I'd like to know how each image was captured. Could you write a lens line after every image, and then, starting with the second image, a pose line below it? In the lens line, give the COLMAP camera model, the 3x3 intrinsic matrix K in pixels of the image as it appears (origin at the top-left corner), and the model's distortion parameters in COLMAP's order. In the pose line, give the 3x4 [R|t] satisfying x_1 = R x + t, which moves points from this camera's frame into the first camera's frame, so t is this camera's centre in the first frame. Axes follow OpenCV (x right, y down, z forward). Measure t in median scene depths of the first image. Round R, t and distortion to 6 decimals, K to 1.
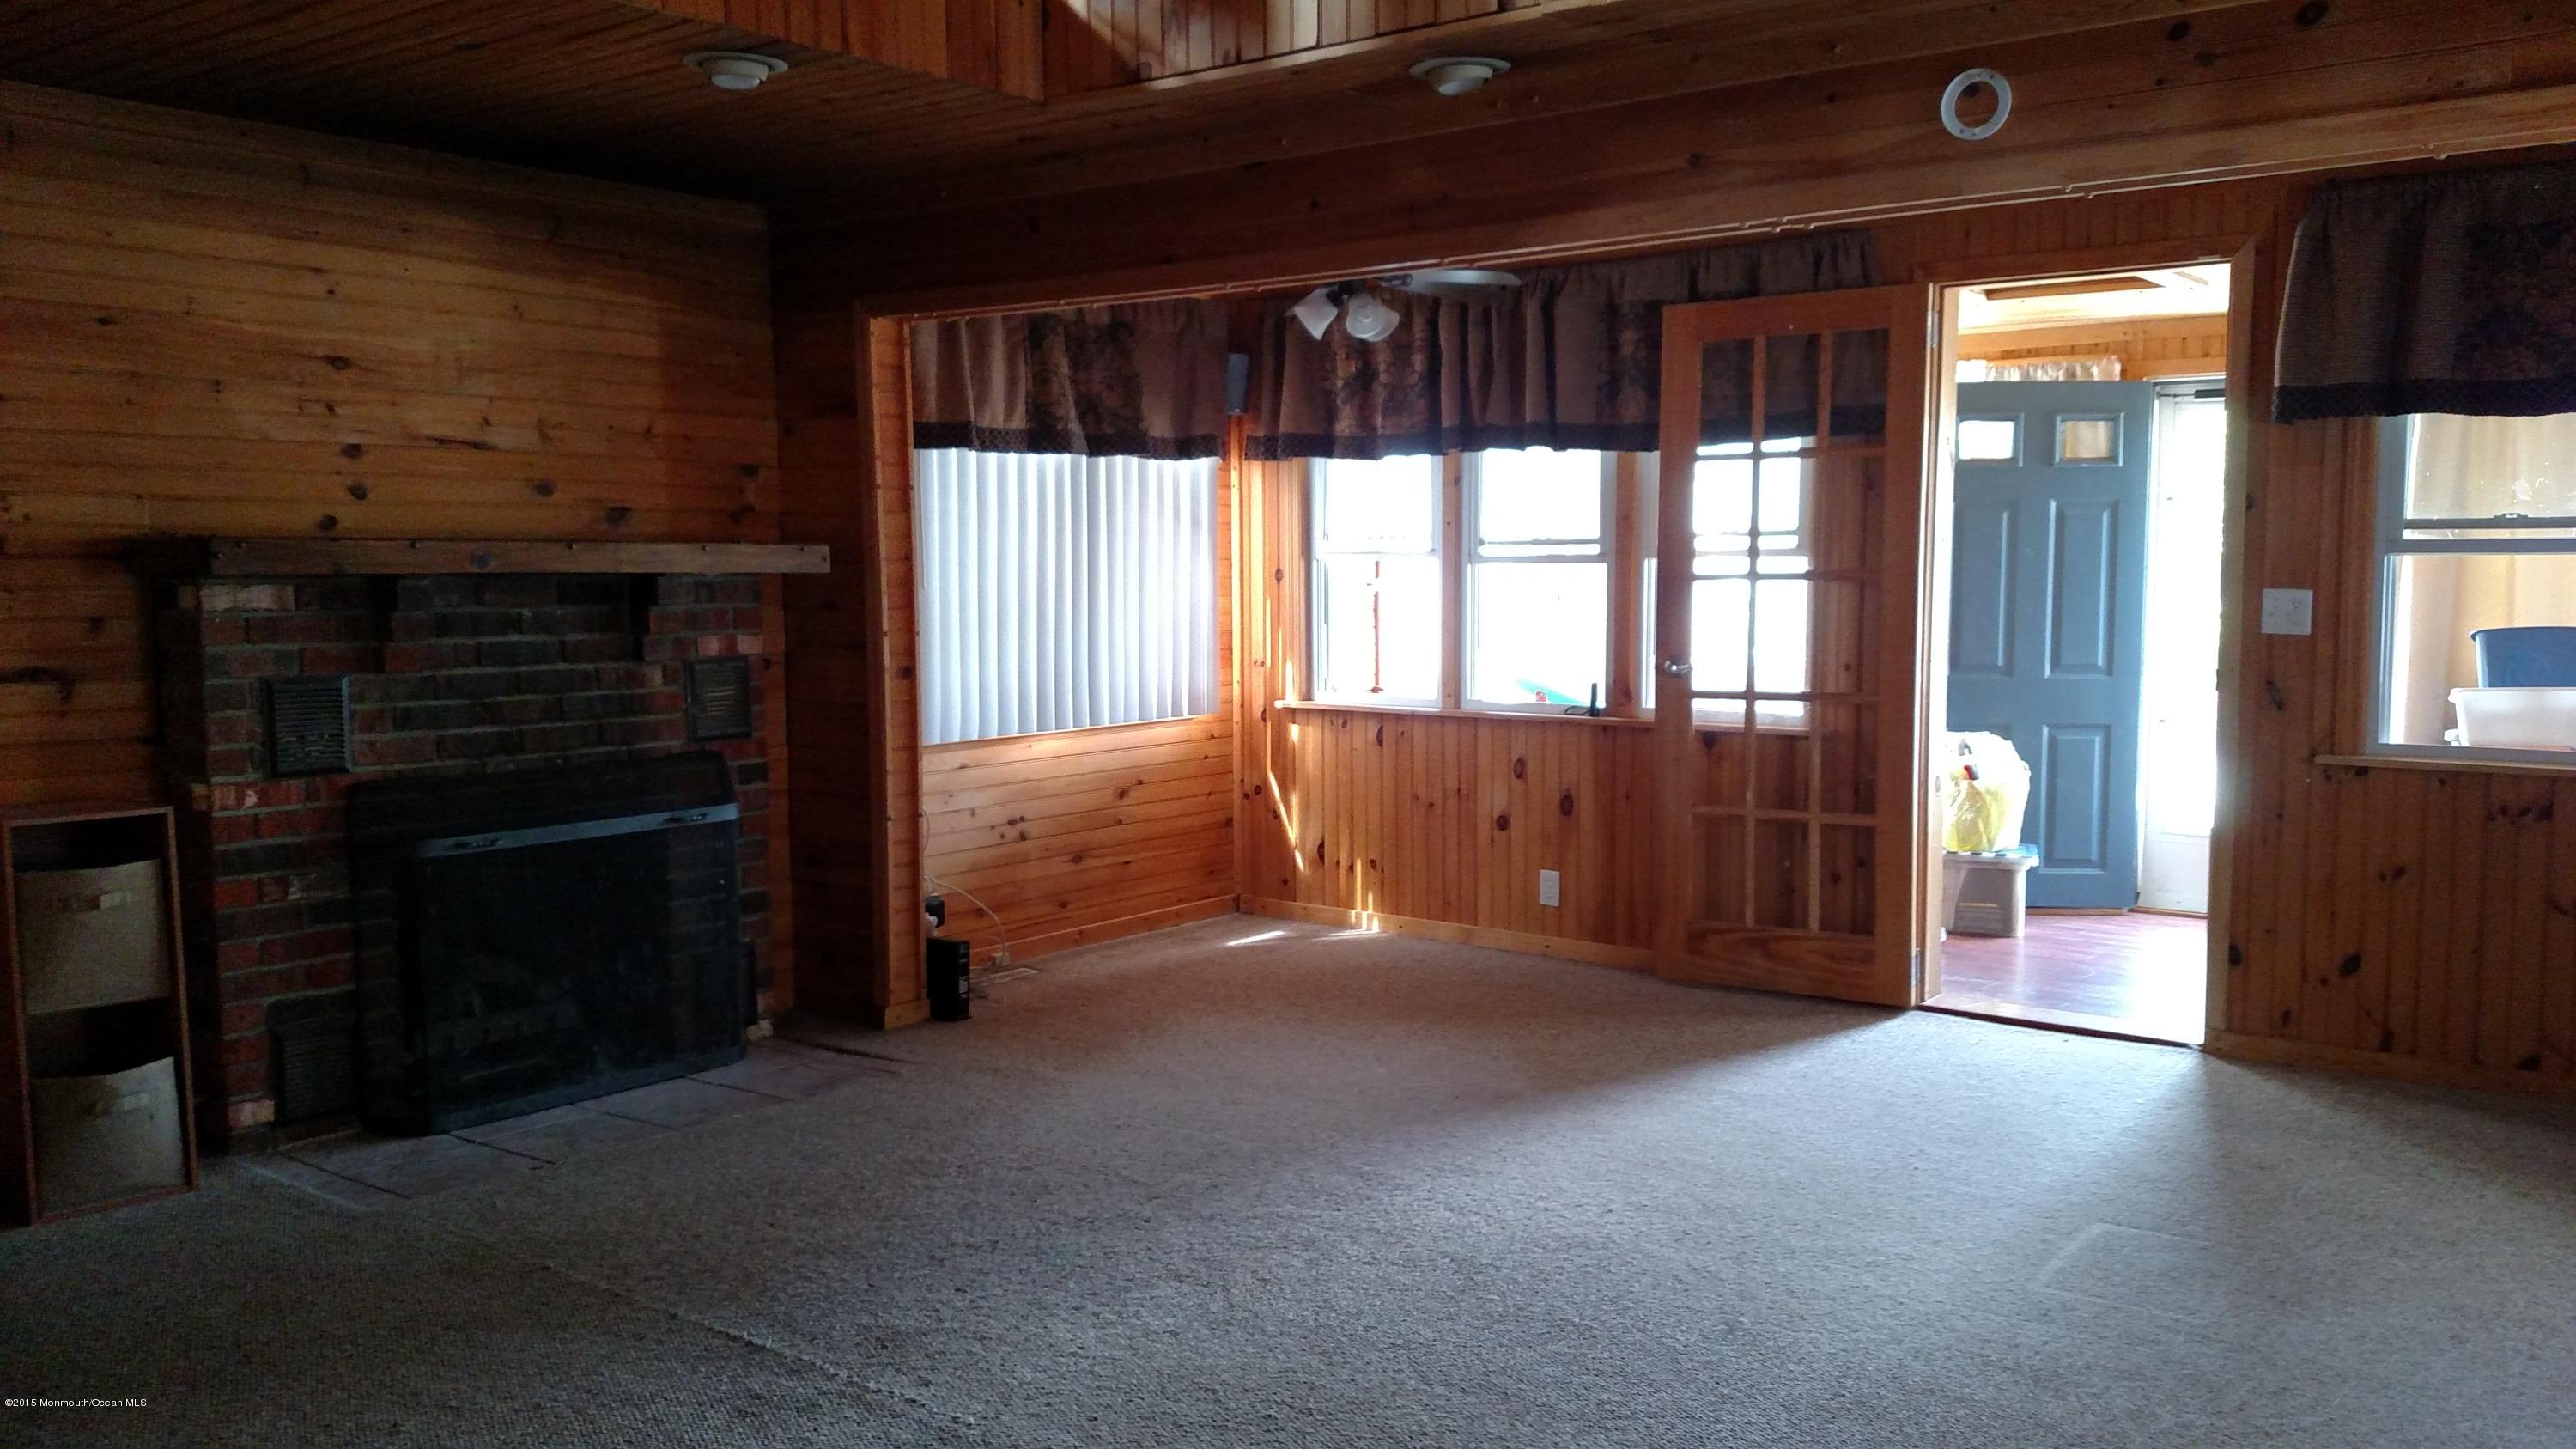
lens RADIAL K [[1995.5, 0, 1285.3], [0, 1995.5, 721.8], [0, 0, 1]] dist [-0.005768, -0.000993]
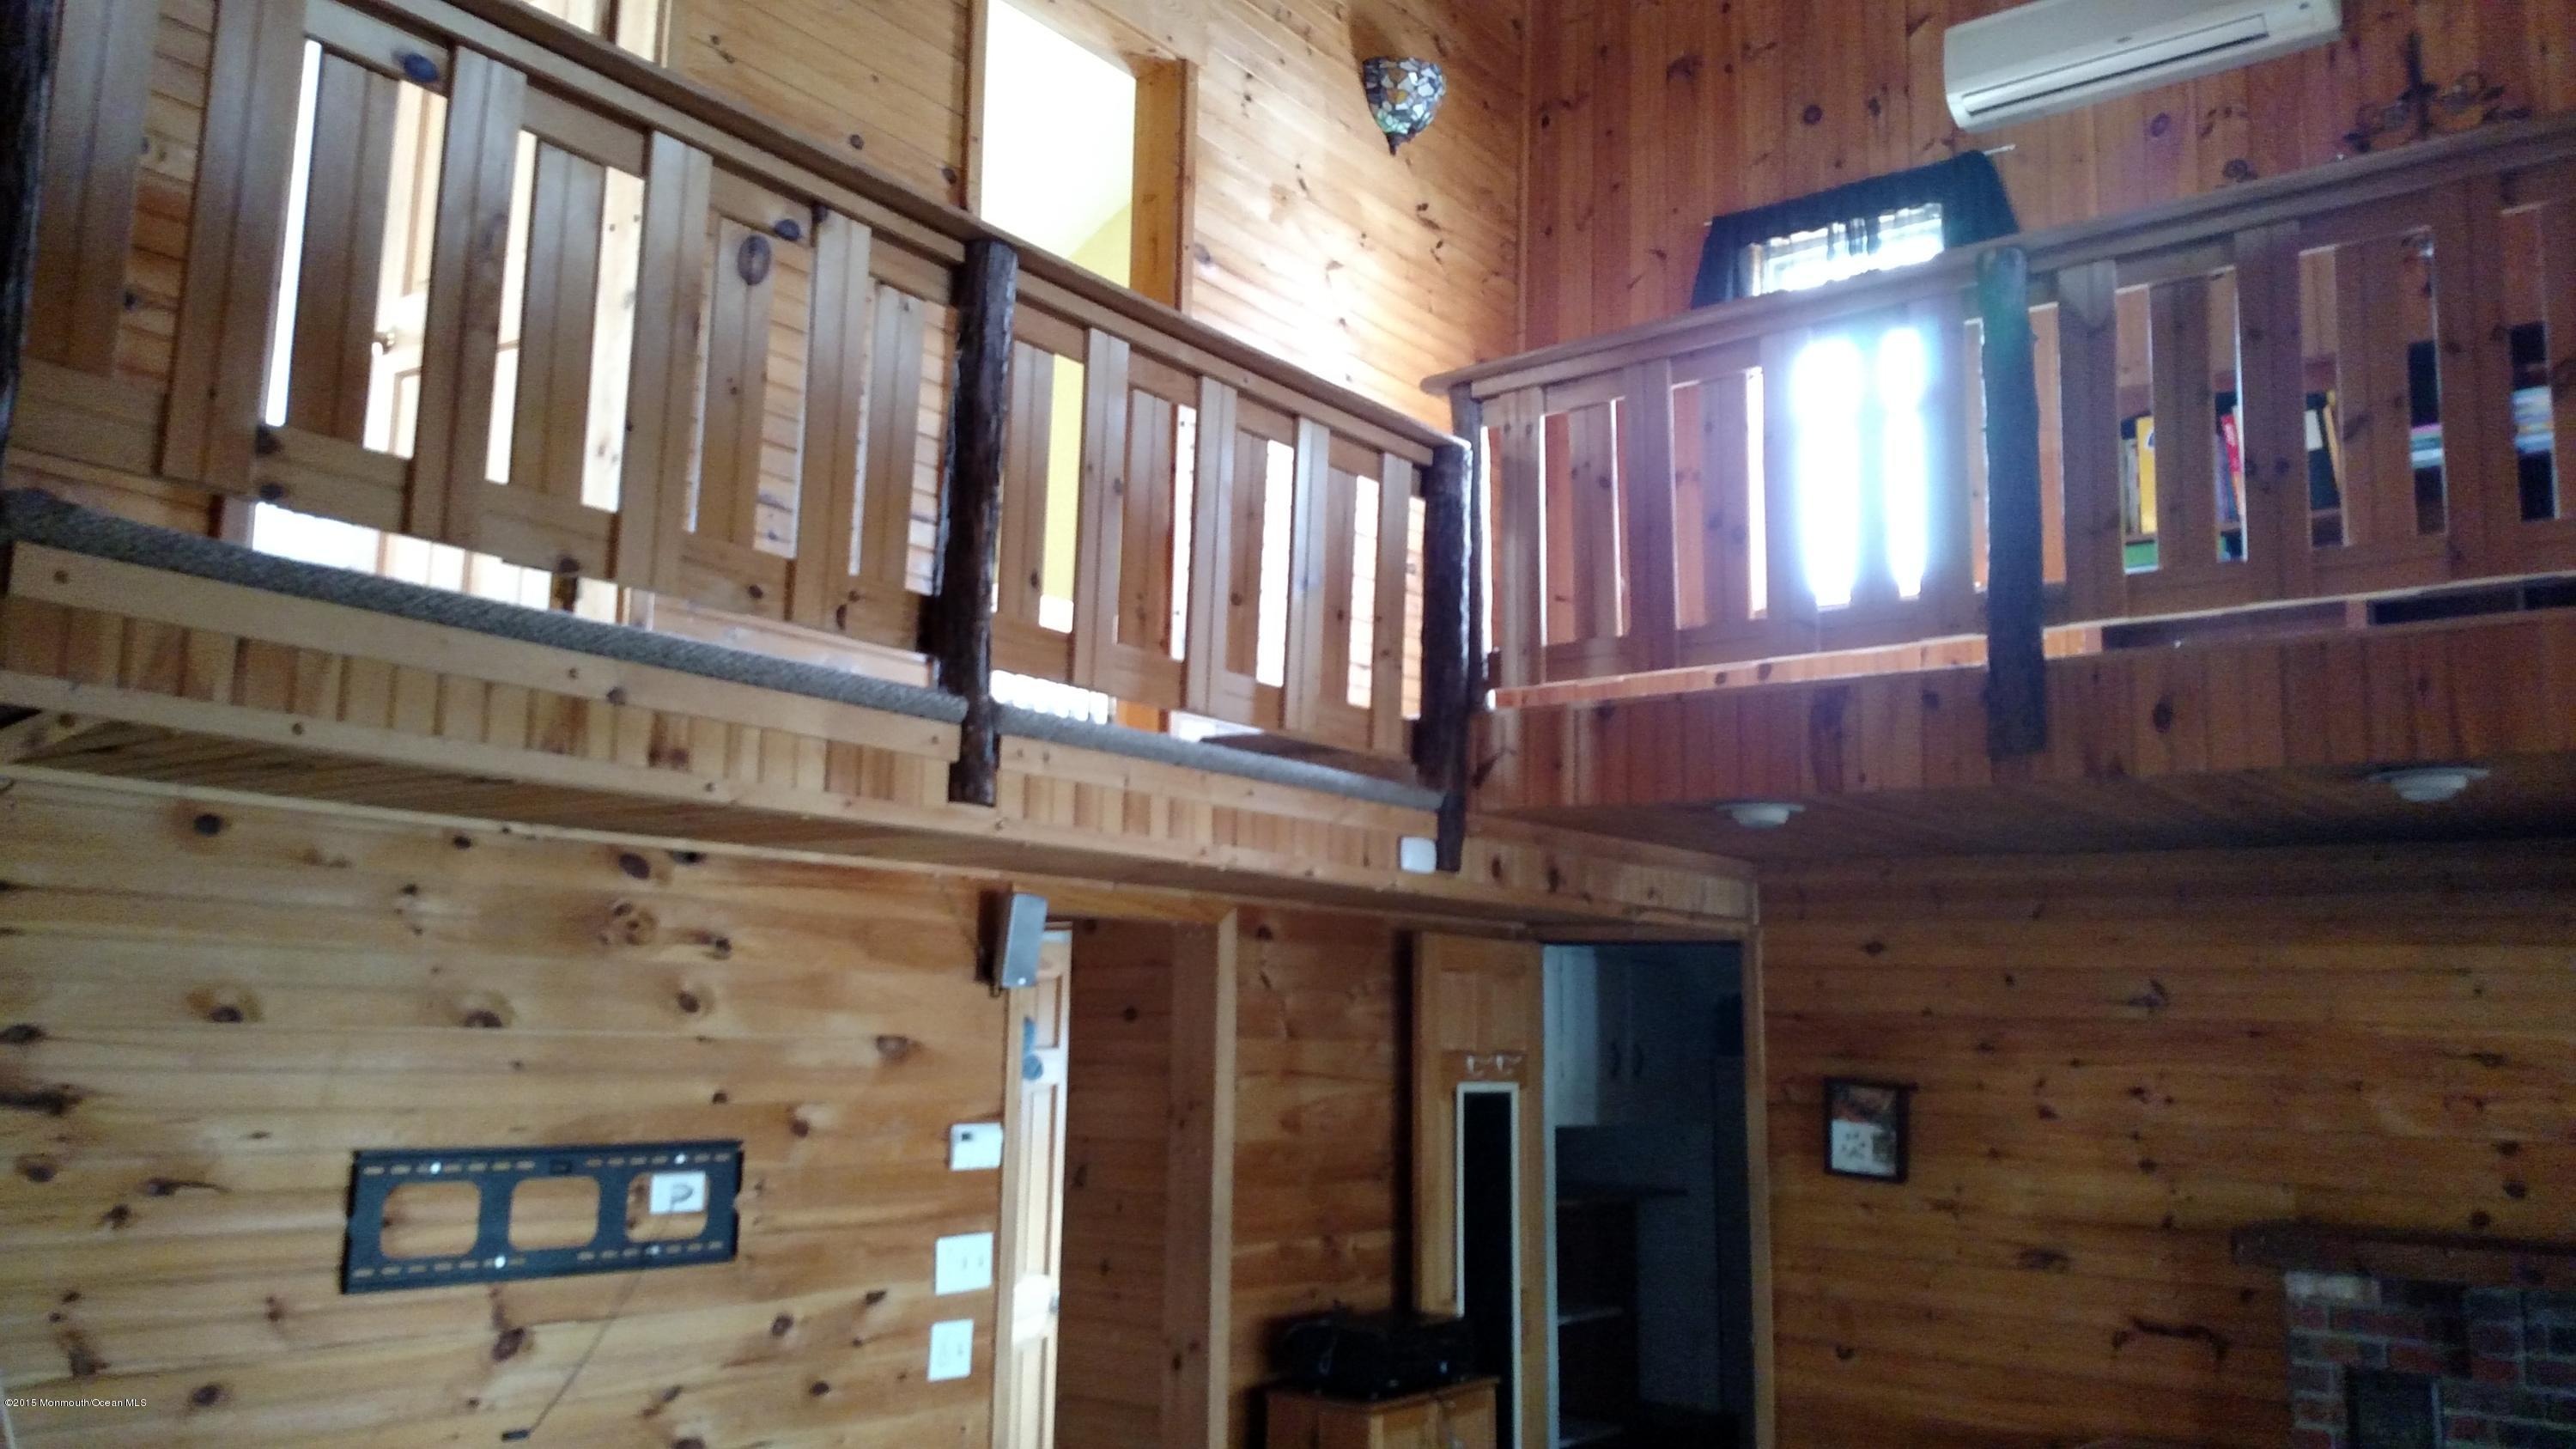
lens RADIAL K [[1995.5, 0, 1285.6], [0, 1995.5, 731.2], [0, 0, 1]] dist [-0.005768, -0.000993]
pose [[0.001932, -0.153179, -0.988197, 0.559398], [-0.113942, 0.981729, -0.152399, -0.121785], [0.993486, 0.112892, -0.015557, 0.393134]]
